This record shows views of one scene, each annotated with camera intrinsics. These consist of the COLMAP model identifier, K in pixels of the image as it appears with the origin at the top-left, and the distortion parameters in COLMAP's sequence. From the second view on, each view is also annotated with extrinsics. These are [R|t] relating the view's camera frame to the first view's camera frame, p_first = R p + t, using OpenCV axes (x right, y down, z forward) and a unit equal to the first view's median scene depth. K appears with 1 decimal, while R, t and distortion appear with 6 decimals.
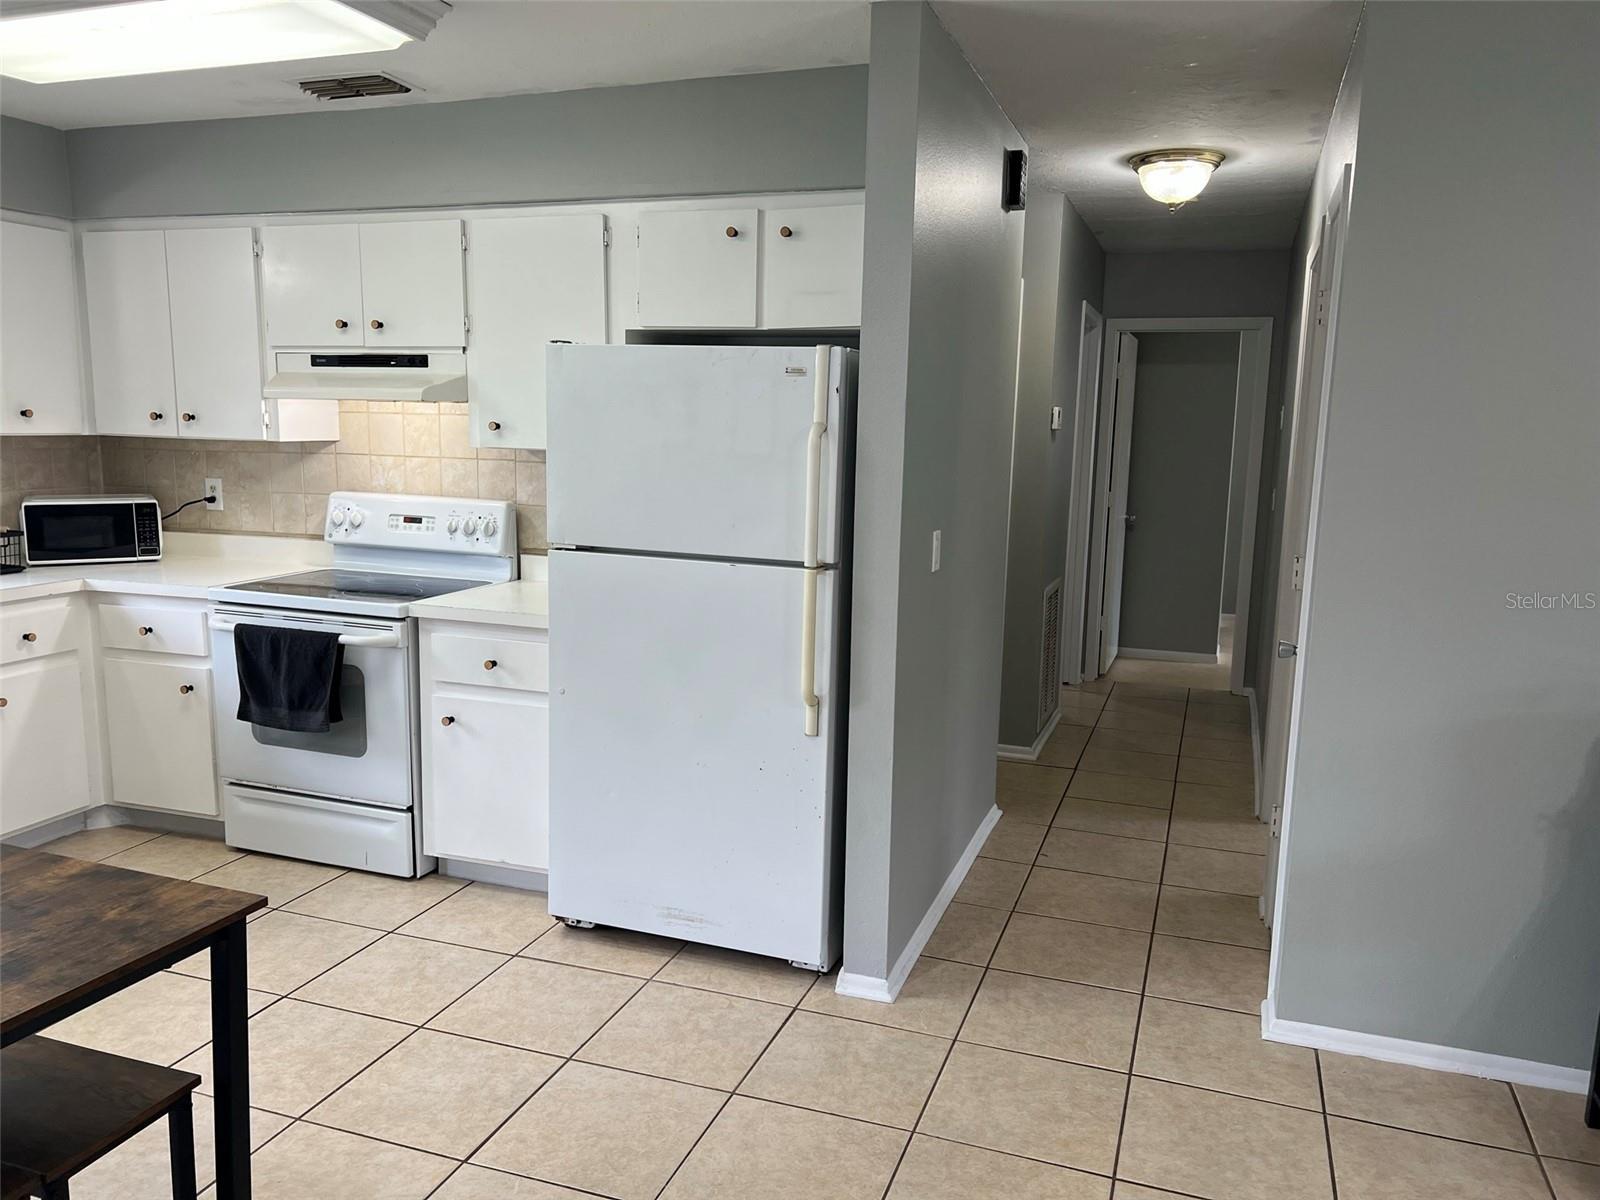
lens RADIAL K [[1192.1, 0, 795.4], [0, 1192.1, 595.4], [0, 0, 1]] dist [0.142235, -0.224119]
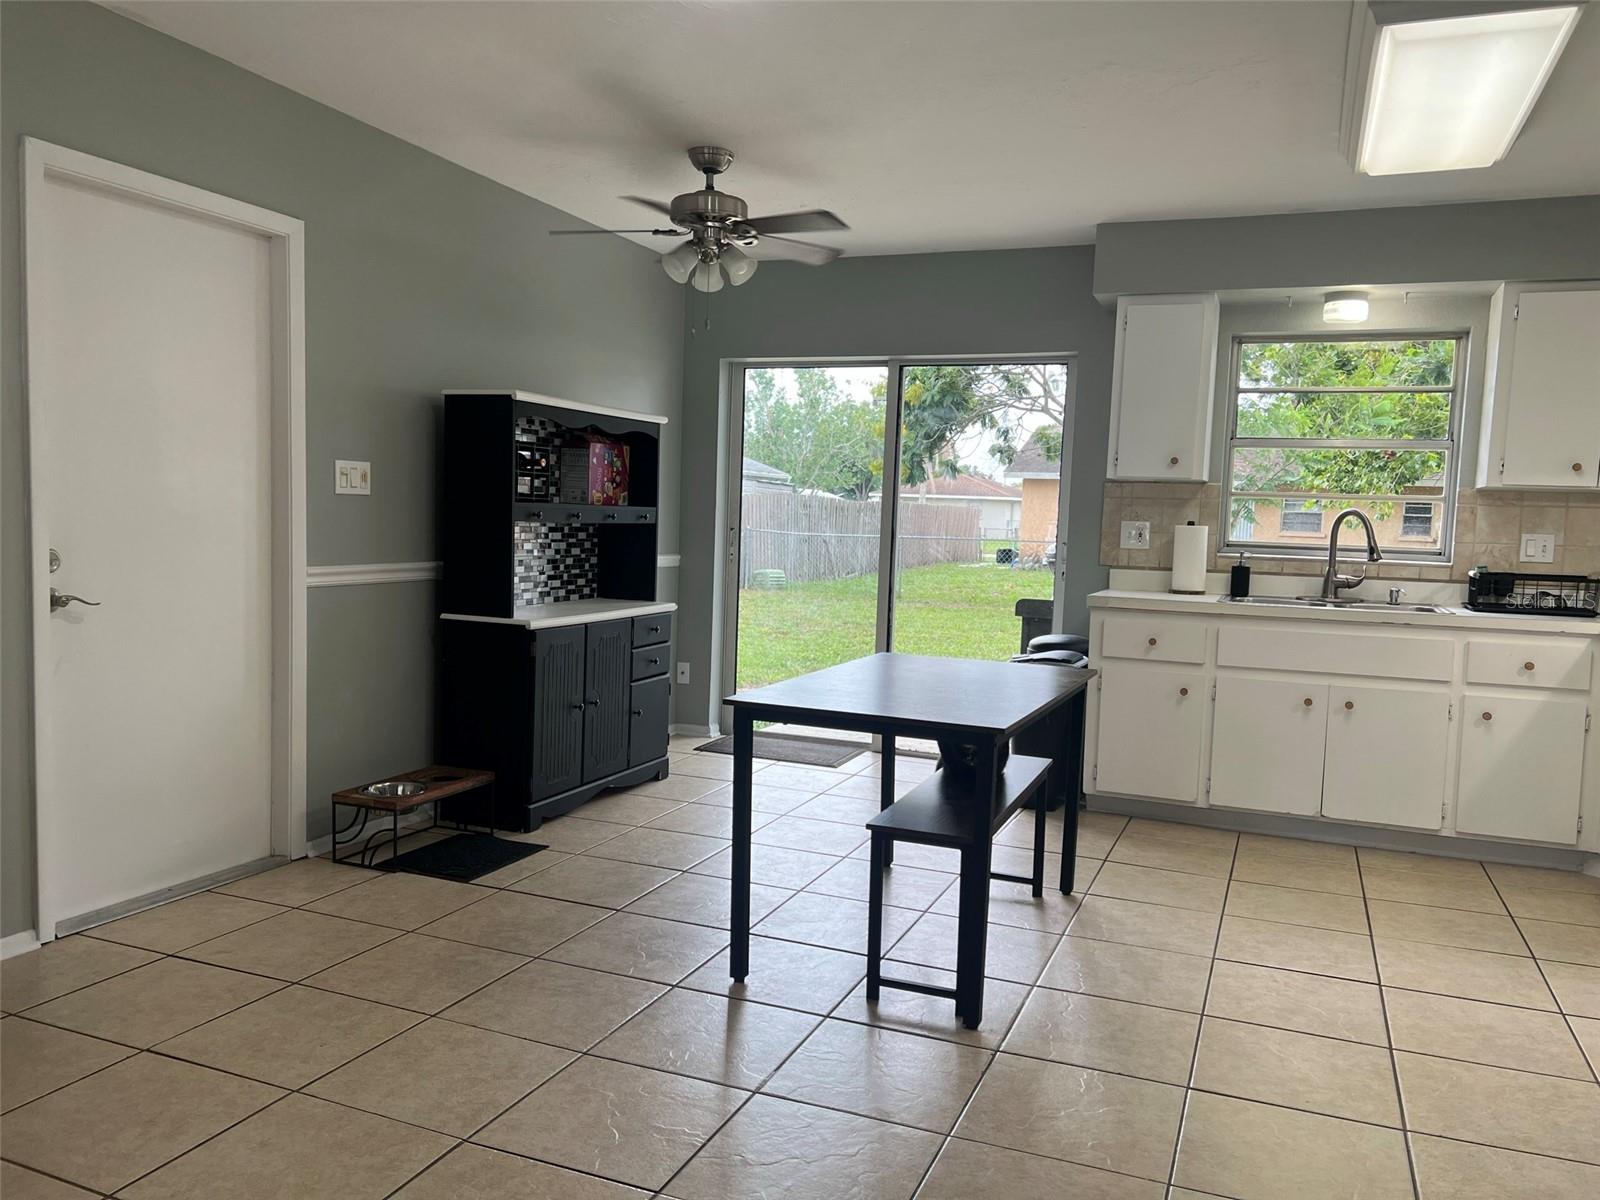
lens RADIAL K [[1192.1, 0, 795.4], [0, 1192.1, 595.4], [0, 0, 1]] dist [0.142235, -0.224119]
pose [[-0.048438, 0.047396, -0.997701, 0.554738], [-0.183512, 0.981448, 0.055533, 0.037660], [0.981823, 0.185780, -0.038842, 0.452737]]
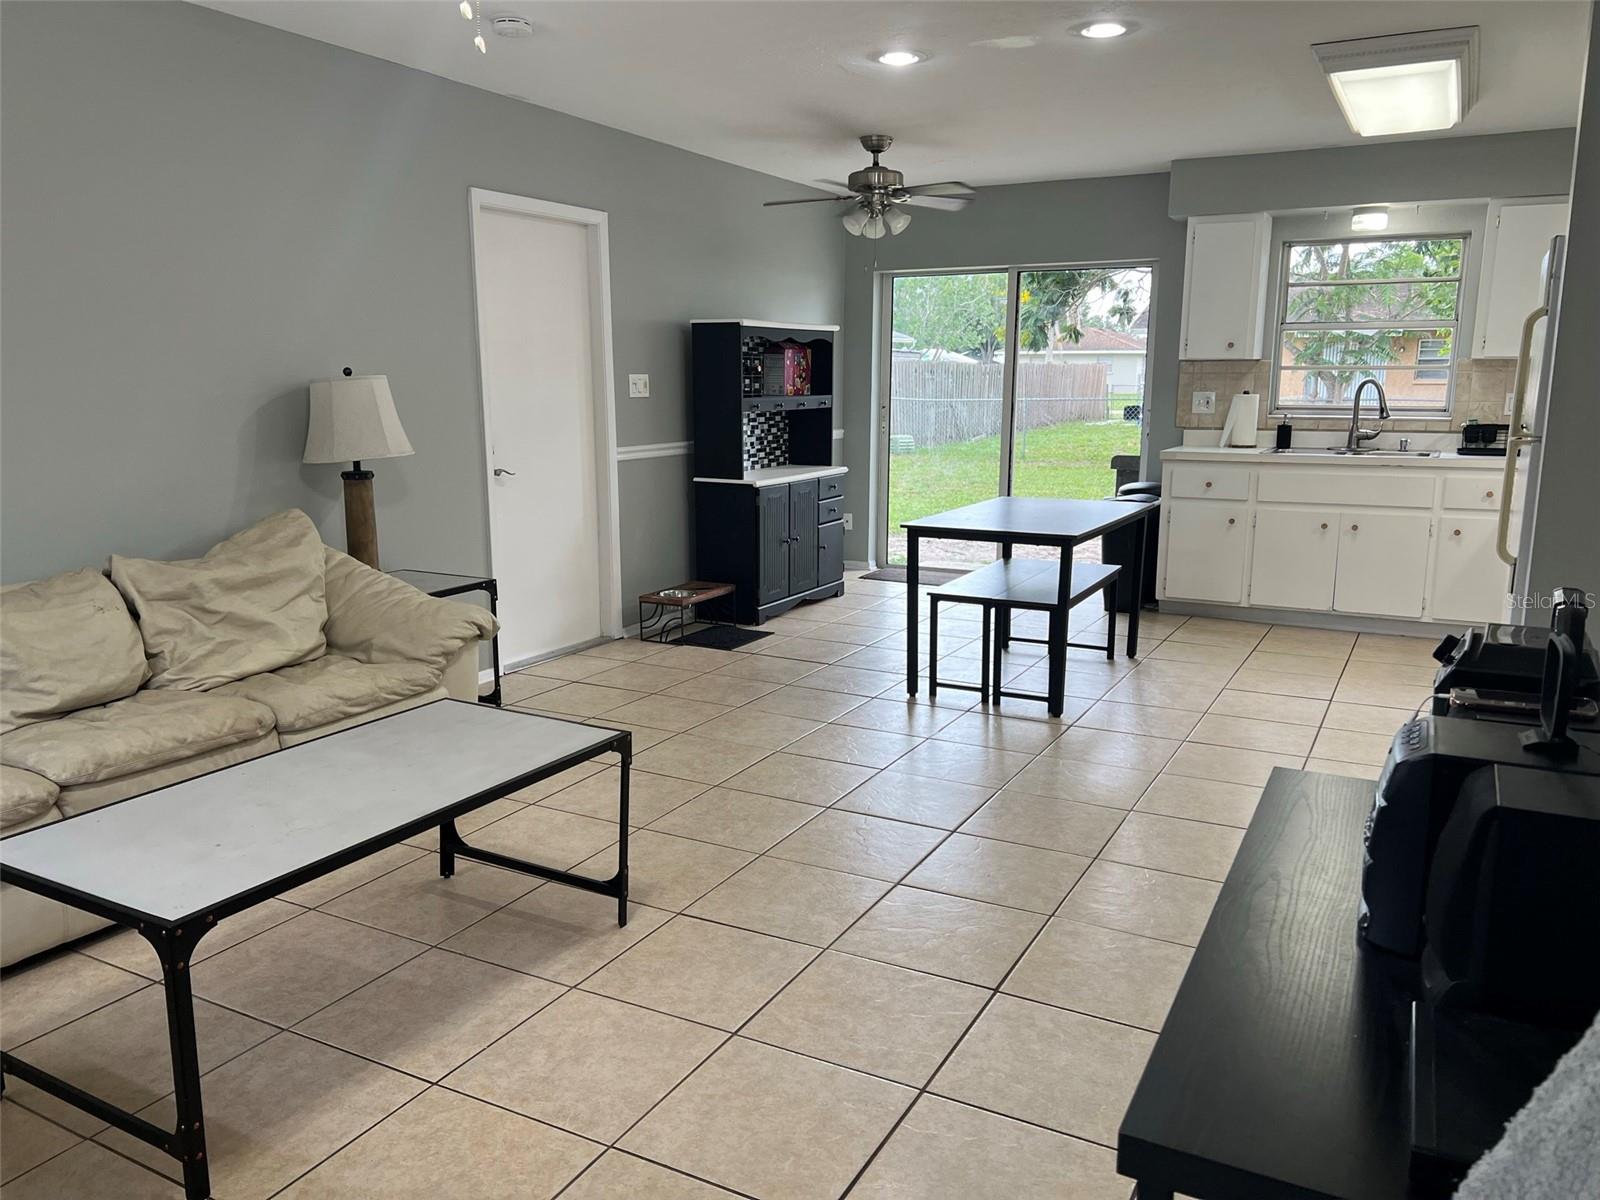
lens RADIAL K [[1192.1, 0, 795.4], [0, 1192.1, 595.4], [0, 0, 1]] dist [0.142235, -0.224119]
pose [[-0.148469, 0.160236, -0.975849, 1.089619], [-0.151481, 0.971455, 0.182562, 0.013453], [0.977246, 0.174927, -0.119958, 0.443444]]
